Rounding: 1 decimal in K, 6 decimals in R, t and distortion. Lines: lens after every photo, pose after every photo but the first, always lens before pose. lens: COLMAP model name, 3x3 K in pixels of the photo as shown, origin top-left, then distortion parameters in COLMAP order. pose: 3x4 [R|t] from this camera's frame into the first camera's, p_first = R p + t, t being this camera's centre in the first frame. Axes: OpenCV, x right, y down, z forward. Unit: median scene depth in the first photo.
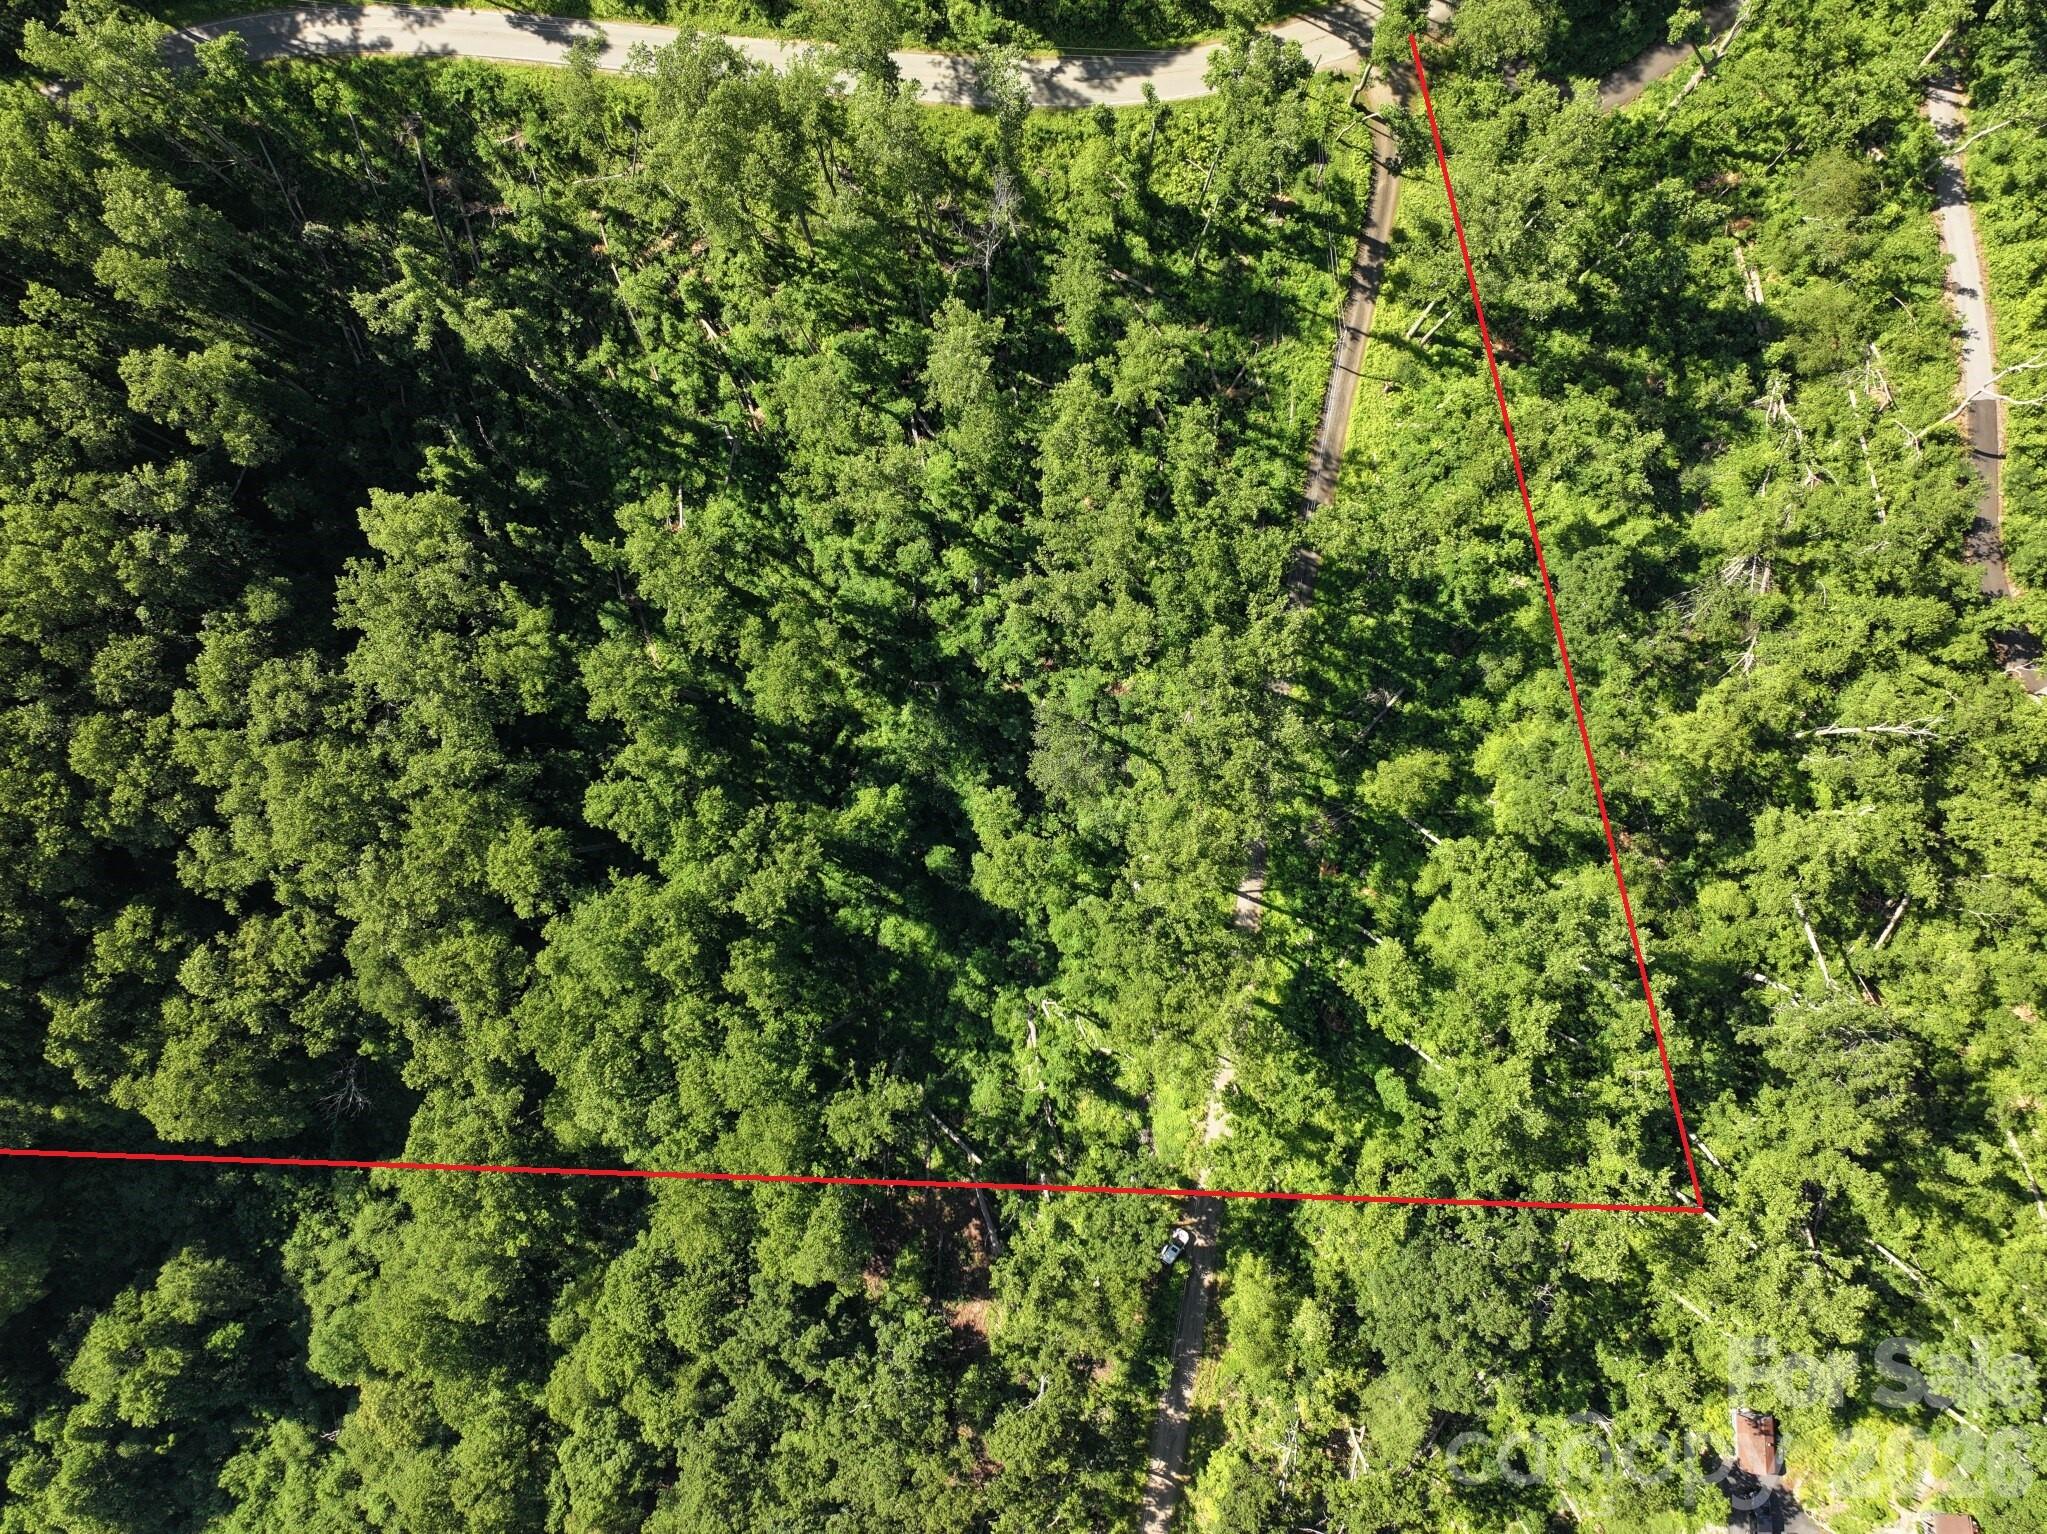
lens RADIAL K [[1433.3, 0, 1030.2], [0, 1433.3, 766.1], [0, 0, 1]] dist [-0.003775, 0.015829]
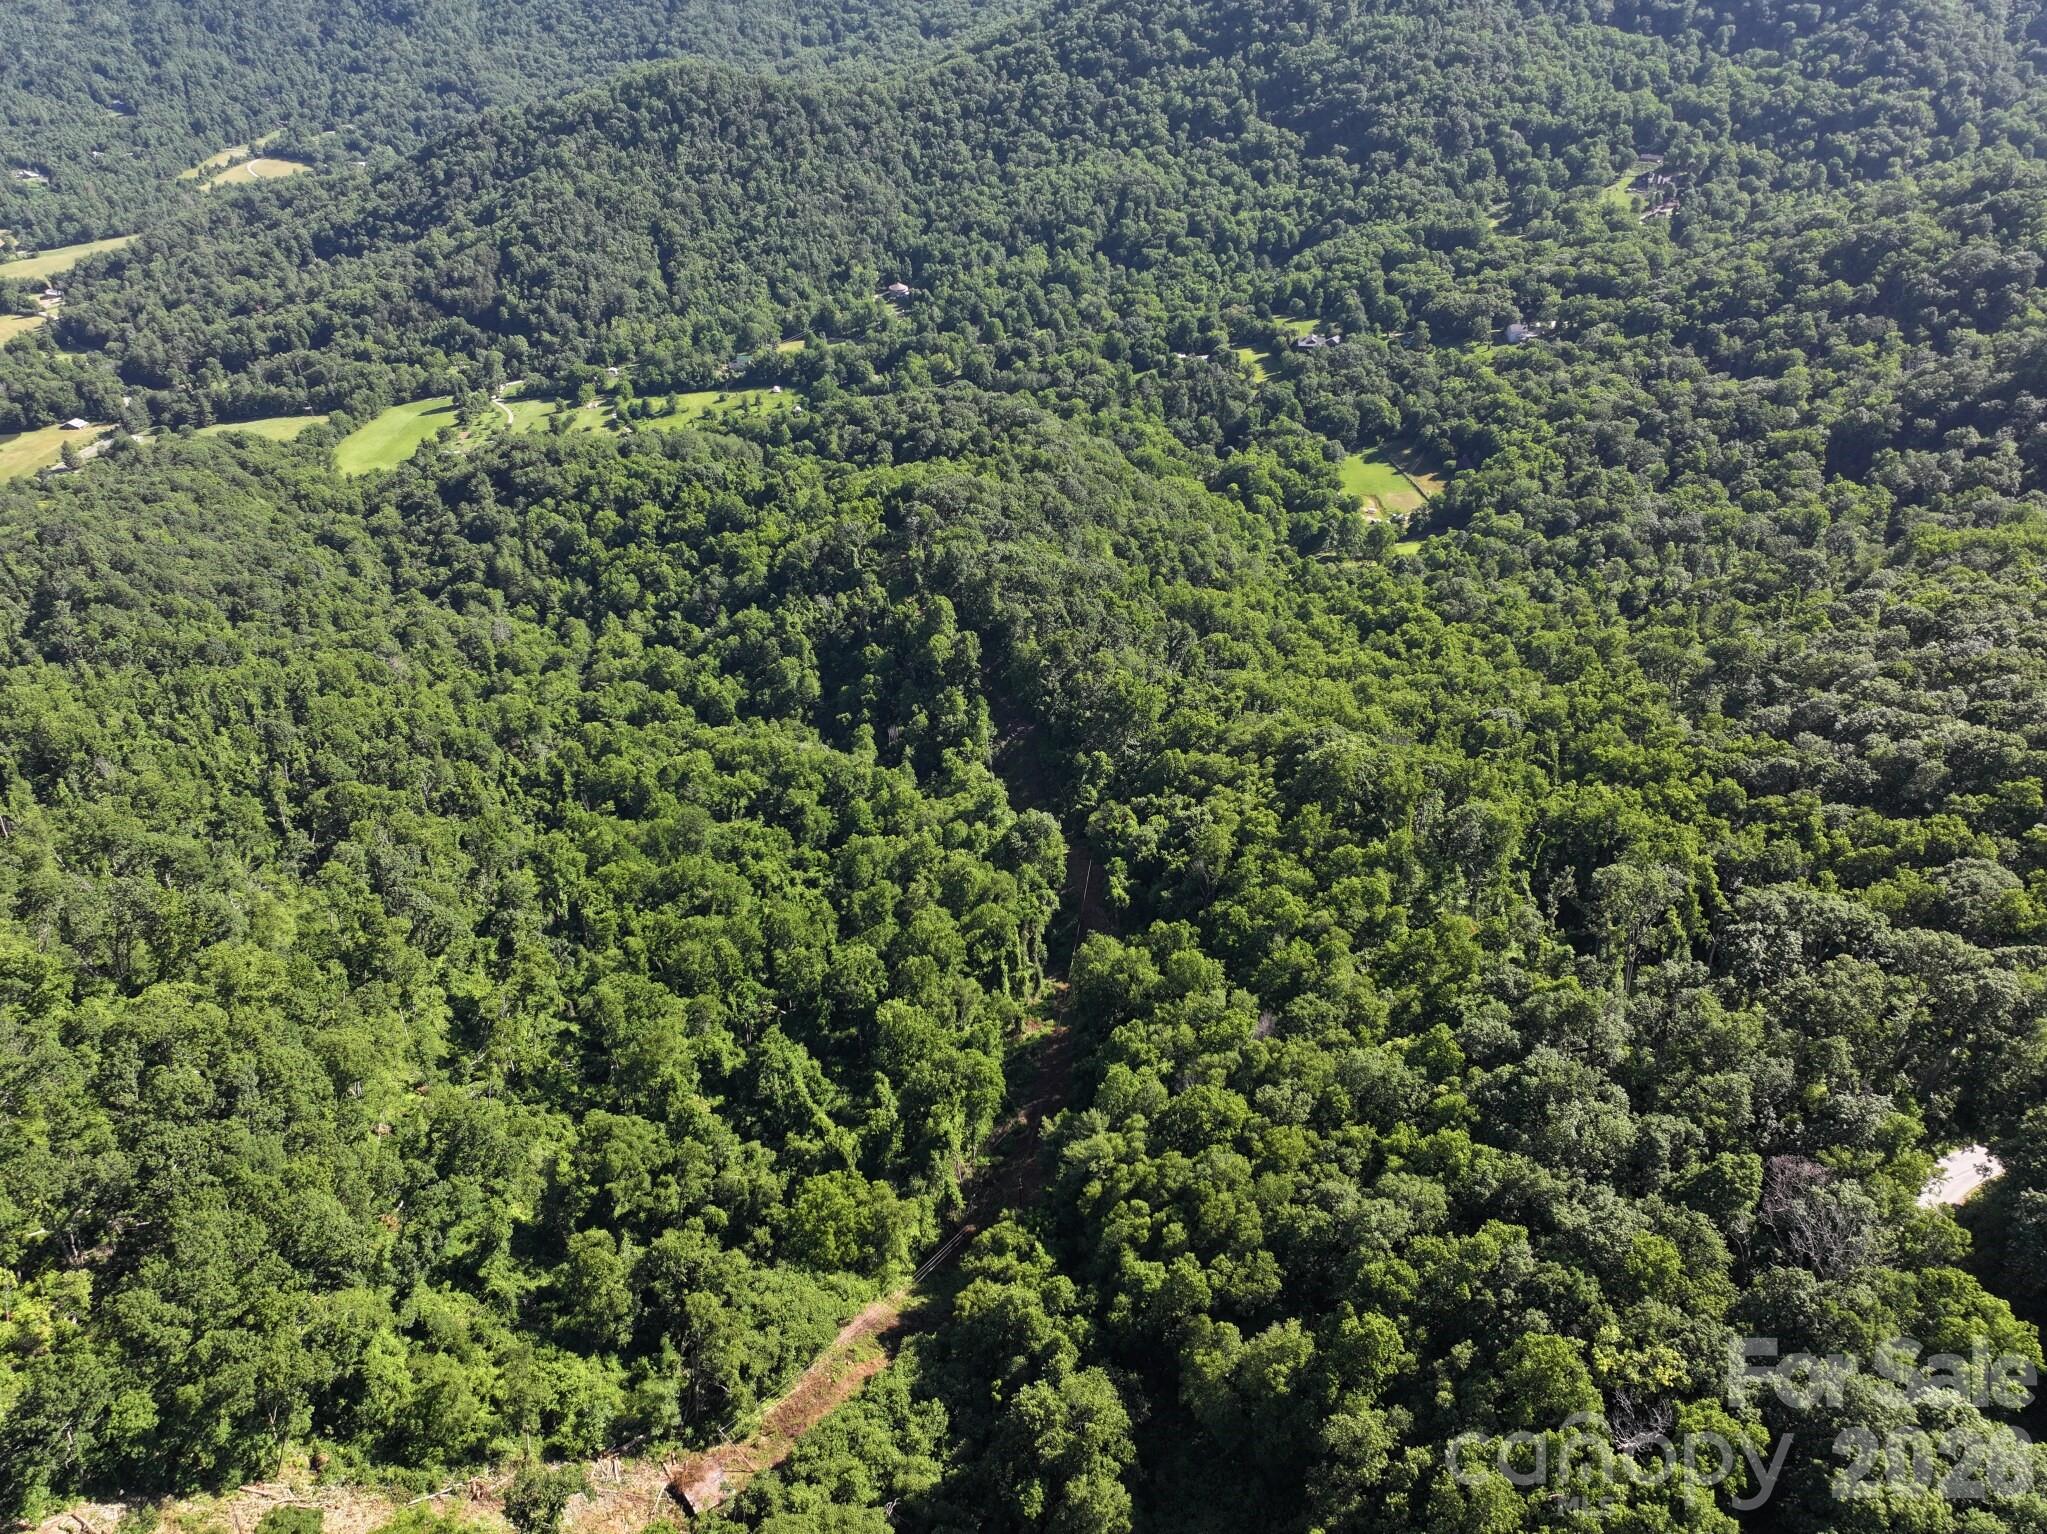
lens RADIAL K [[1433.3, 0, 1032.8], [0, 1433.3, 761.5], [0, 0, 1]] dist [-0.003775, 0.015829]
pose [[-0.665526, 0.401216, -0.629365, -0.177986], [-0.746286, -0.344722, 0.569407, 0.022580], [0.011499, 0.848642, 0.528843, 0.079187]]
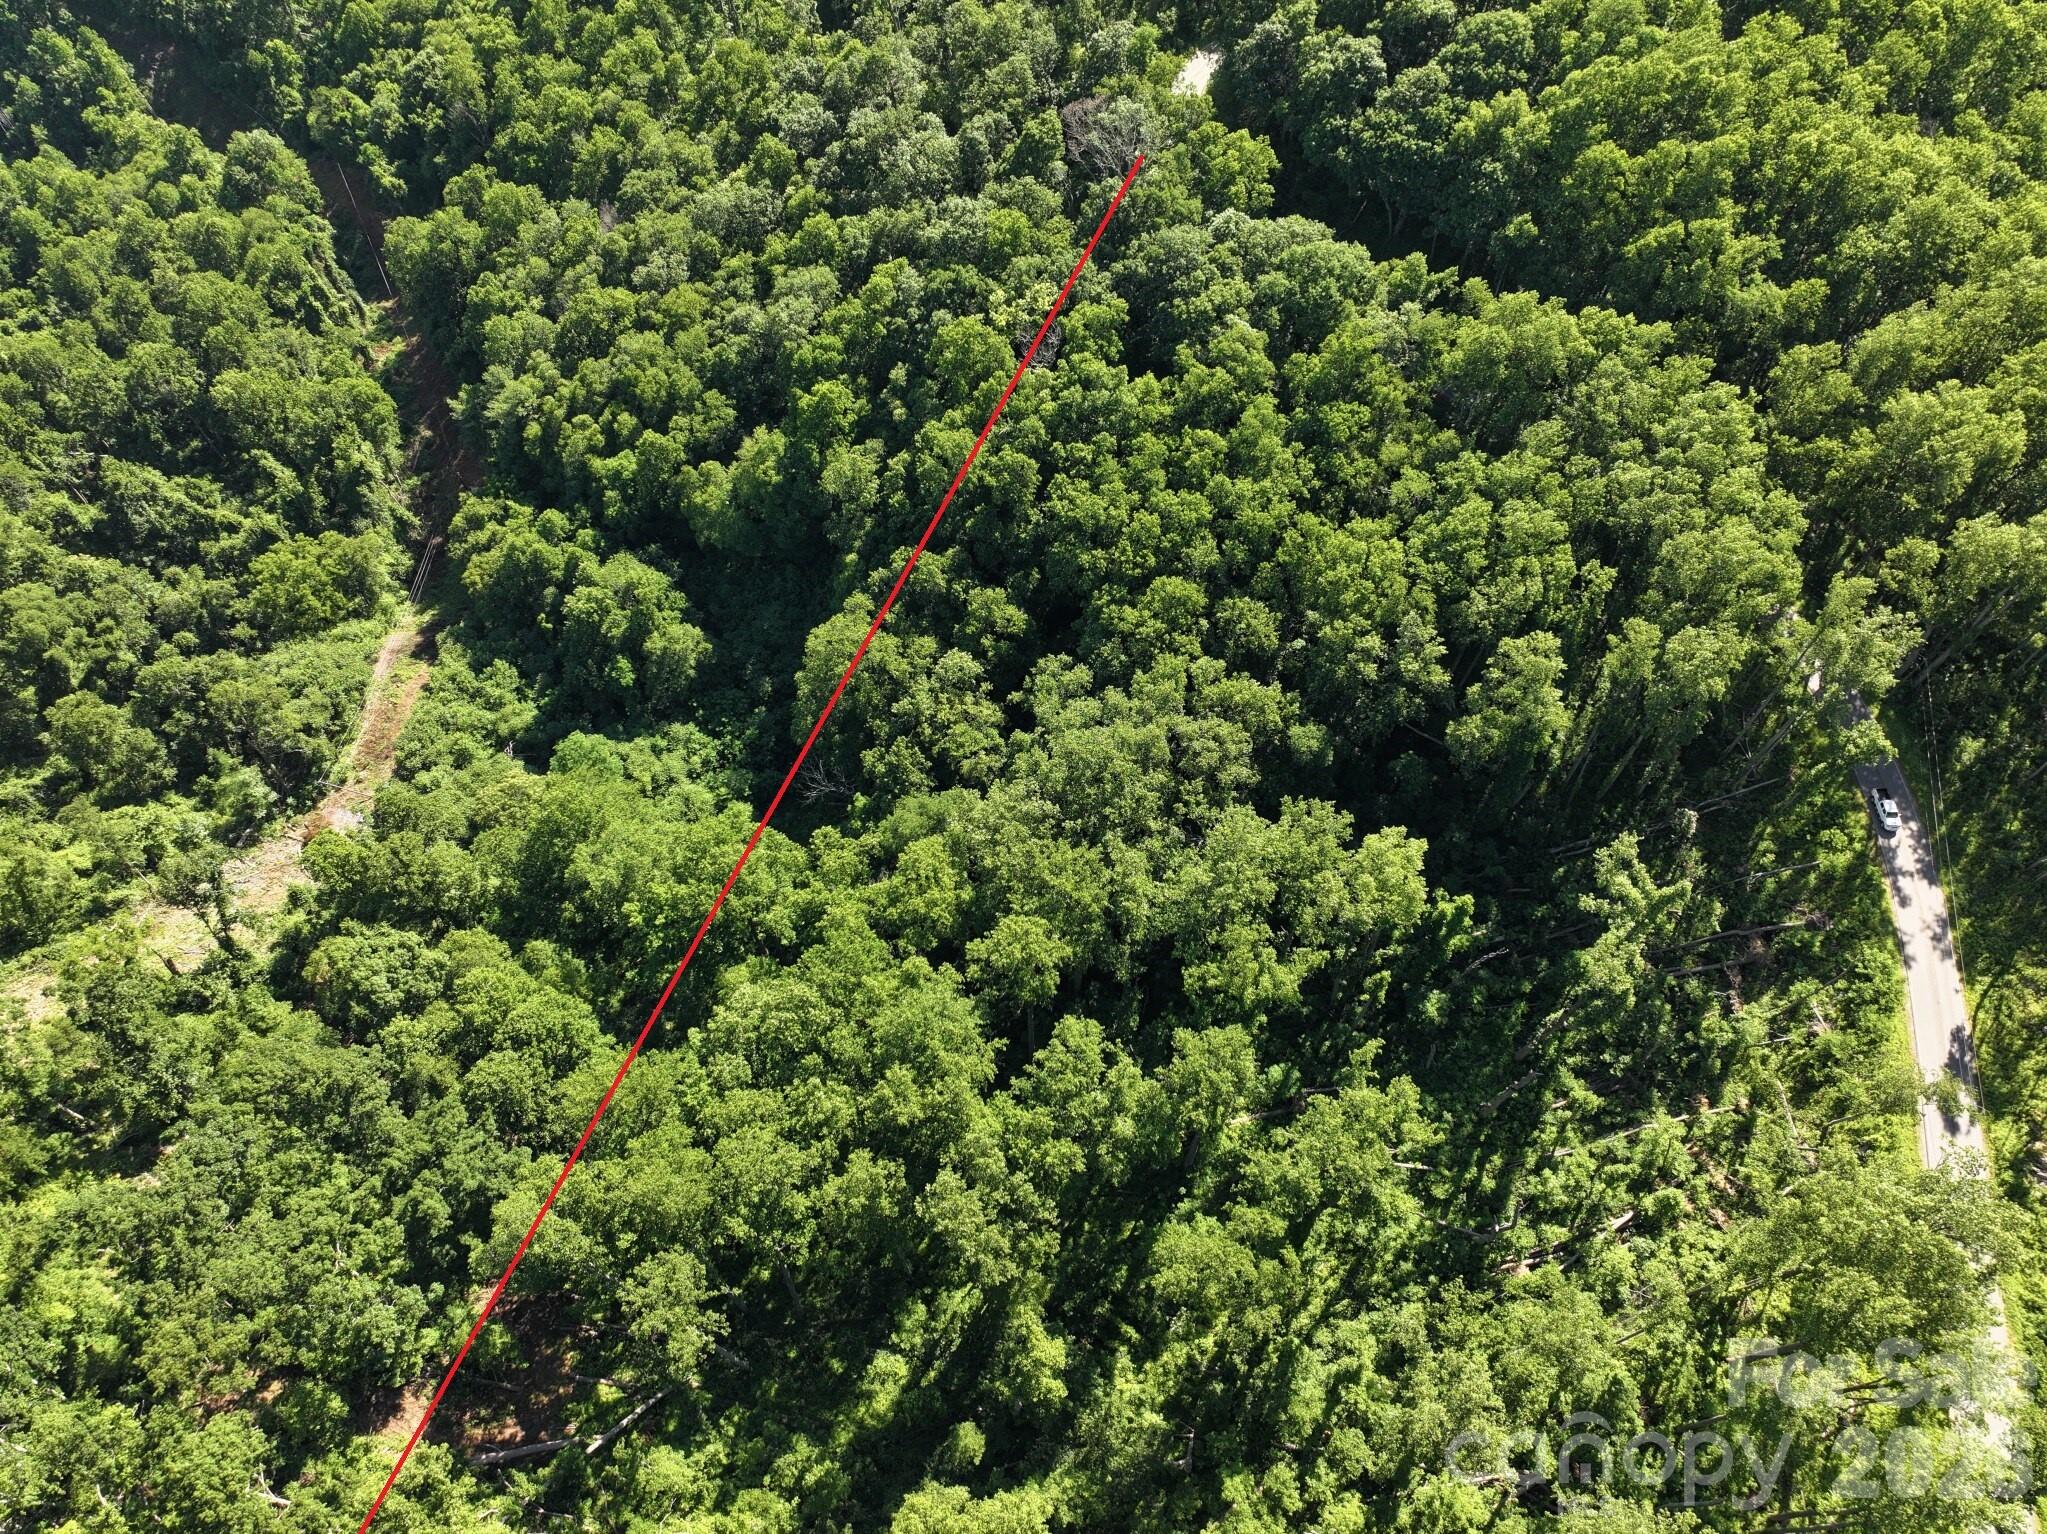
lens RADIAL K [[1433.3, 0, 1030.8], [0, 1433.3, 759.6], [0, 0, 1]] dist [-0.003775, 0.015829]
pose [[-0.113396, 0.860255, -0.497095, 0.003295], [-0.993275, -0.086378, 0.077101, 0.001388], [0.023389, 0.502494, 0.864264, 0.119643]]
